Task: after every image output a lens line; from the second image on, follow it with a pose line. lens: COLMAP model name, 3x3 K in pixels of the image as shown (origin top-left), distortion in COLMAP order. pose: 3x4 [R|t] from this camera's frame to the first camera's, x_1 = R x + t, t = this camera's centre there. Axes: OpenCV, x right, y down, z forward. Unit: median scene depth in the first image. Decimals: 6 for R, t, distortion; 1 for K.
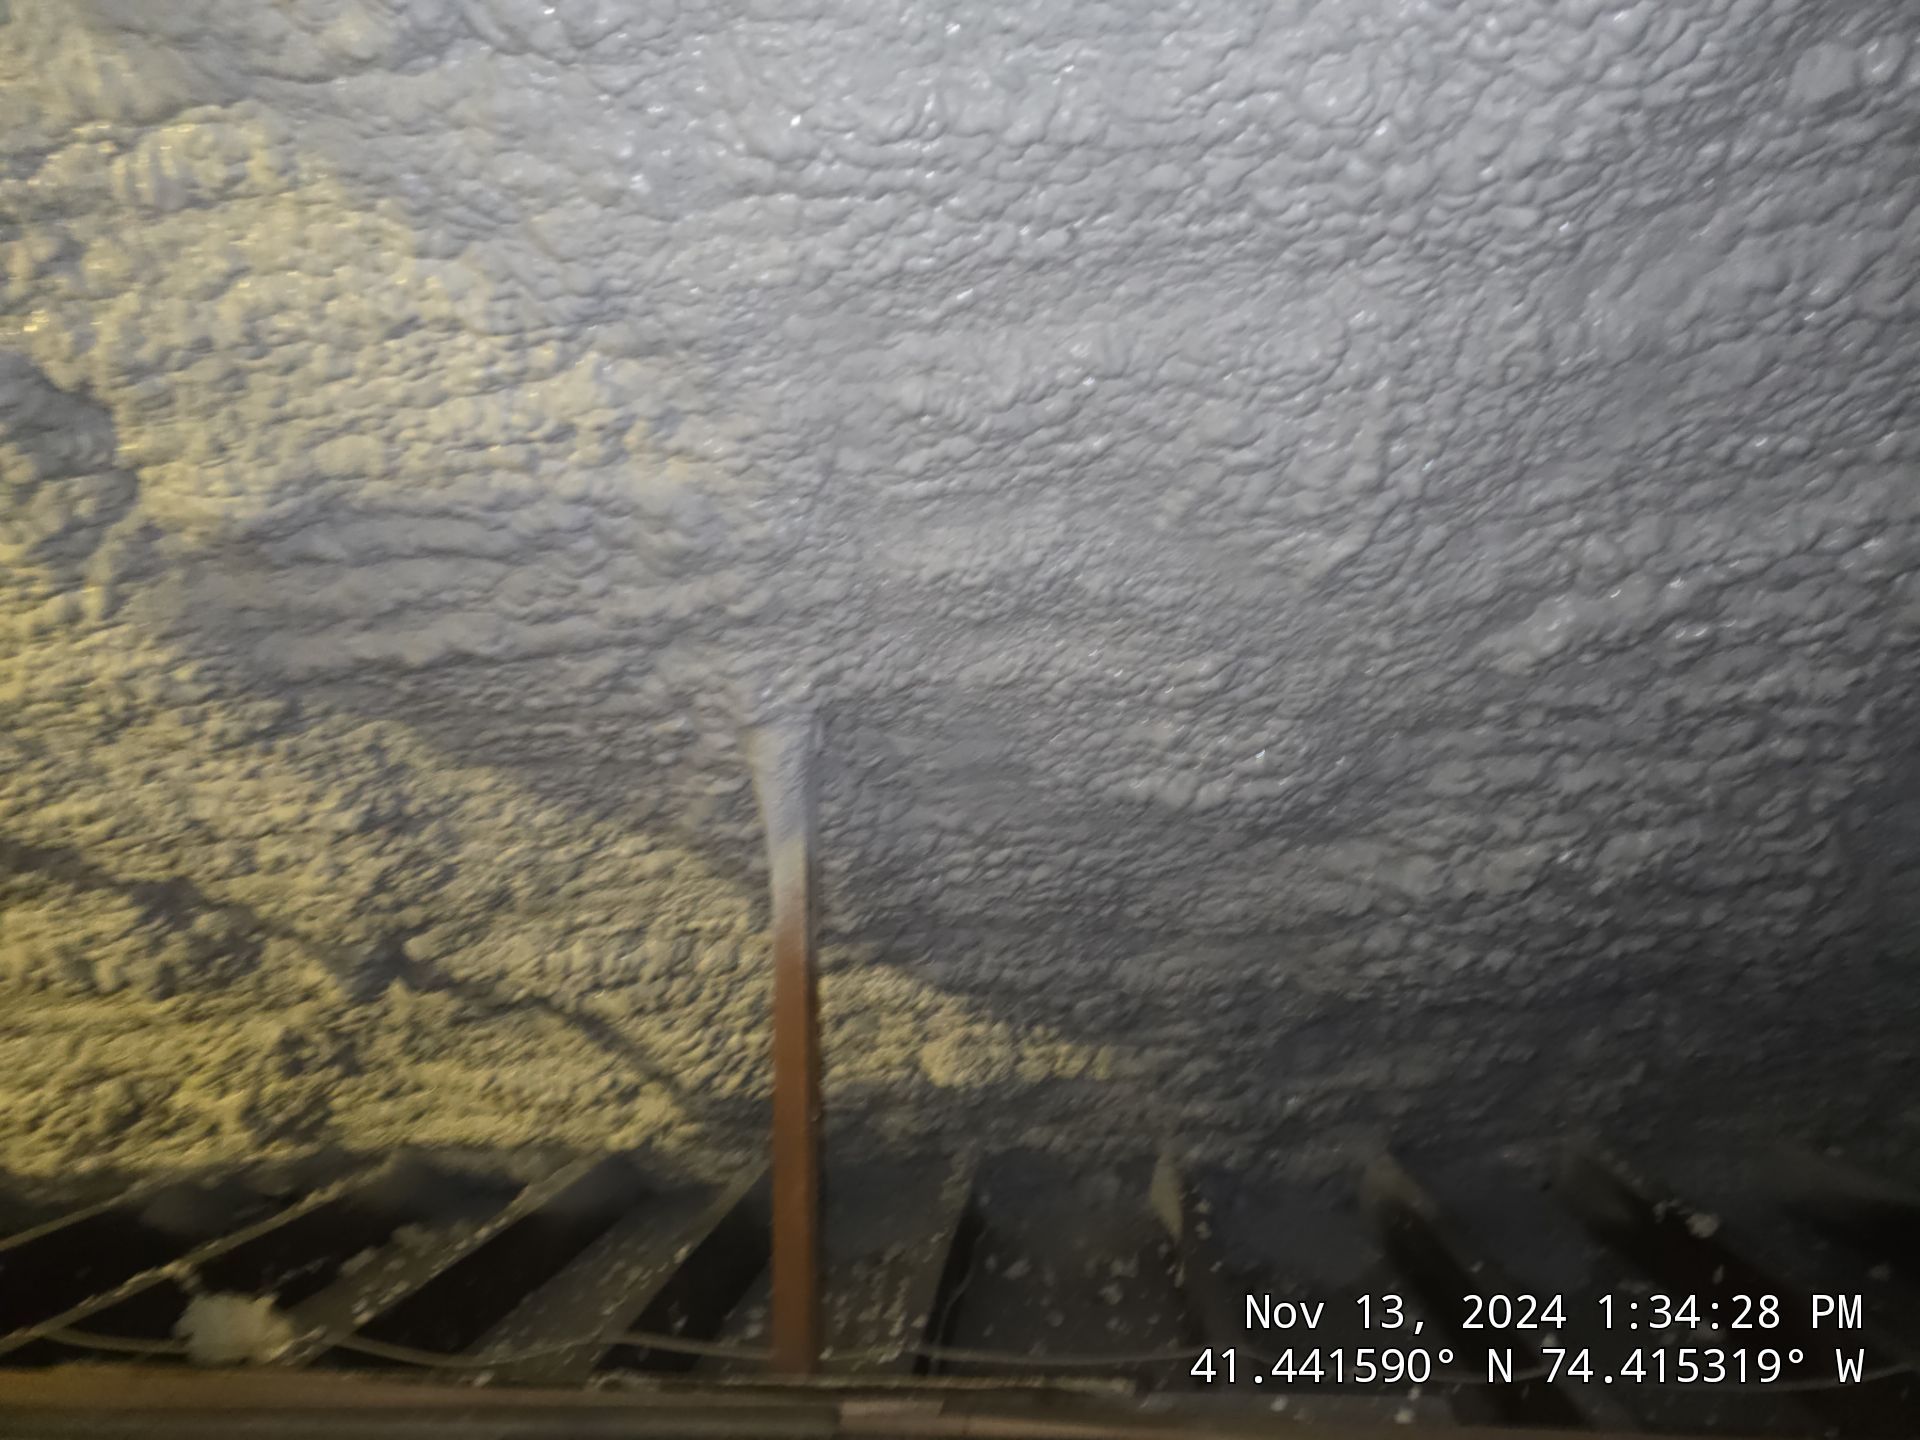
lens RADIAL K [[1276.4, 0, 963.5], [0, 1276.4, 714.6], [0, 0, 1]] dist [0.072816, -0.068771]
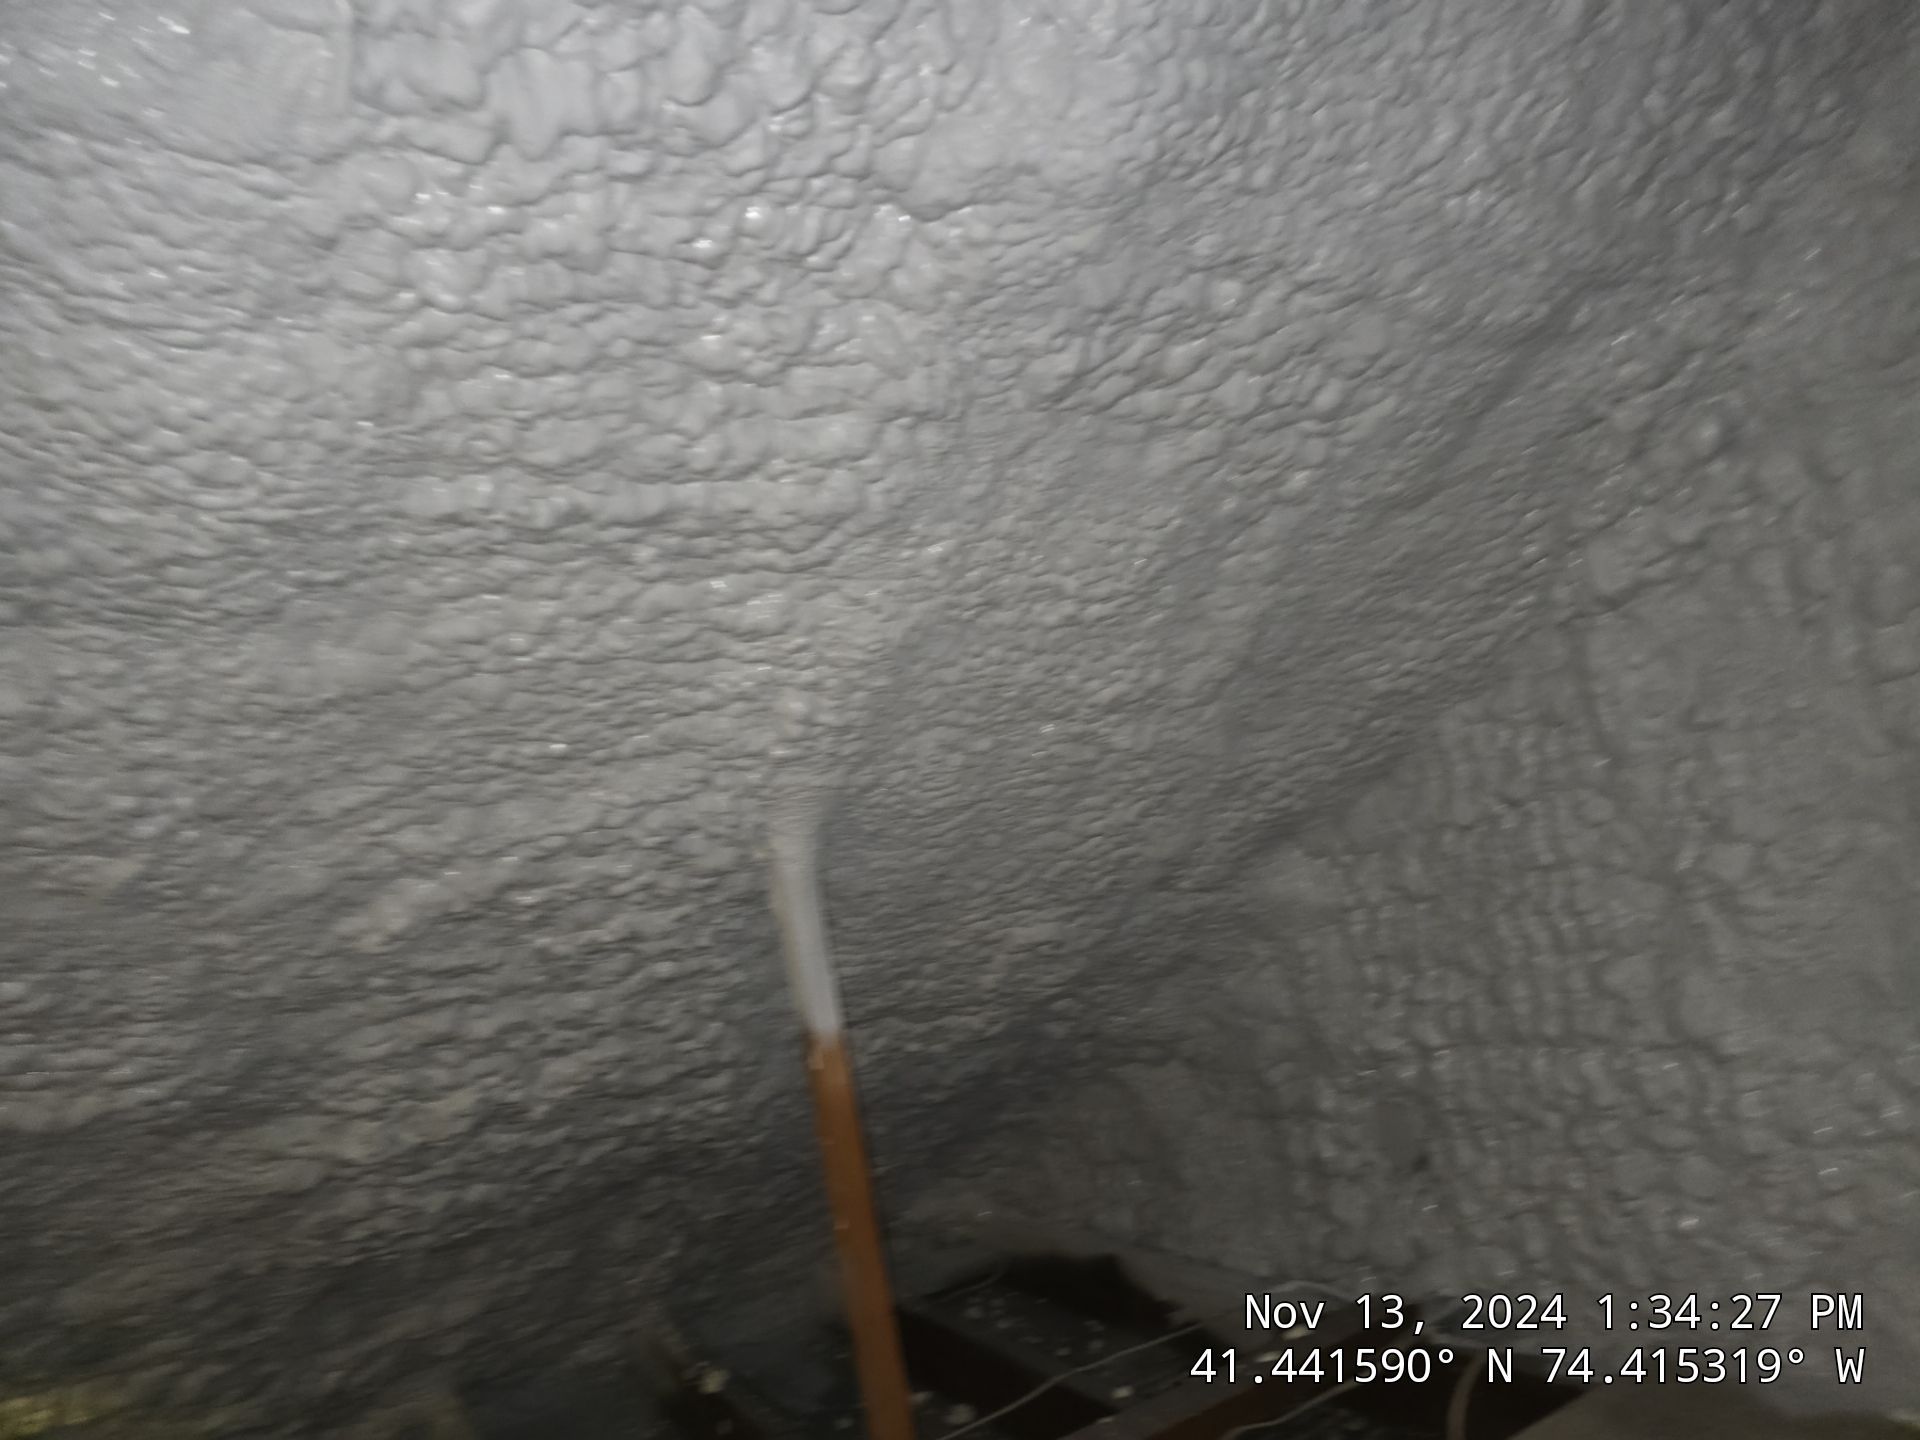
lens RADIAL K [[1276.4, 0, 963.5], [0, 1276.4, 714.6], [0, 0, 1]] dist [0.072816, -0.068771]
pose [[0.838802, -0.041413, 0.542860, 0.211796], [0.106143, 0.990409, -0.088452, -0.064239], [-0.533990, 0.131815, 0.835152, -0.143198]]
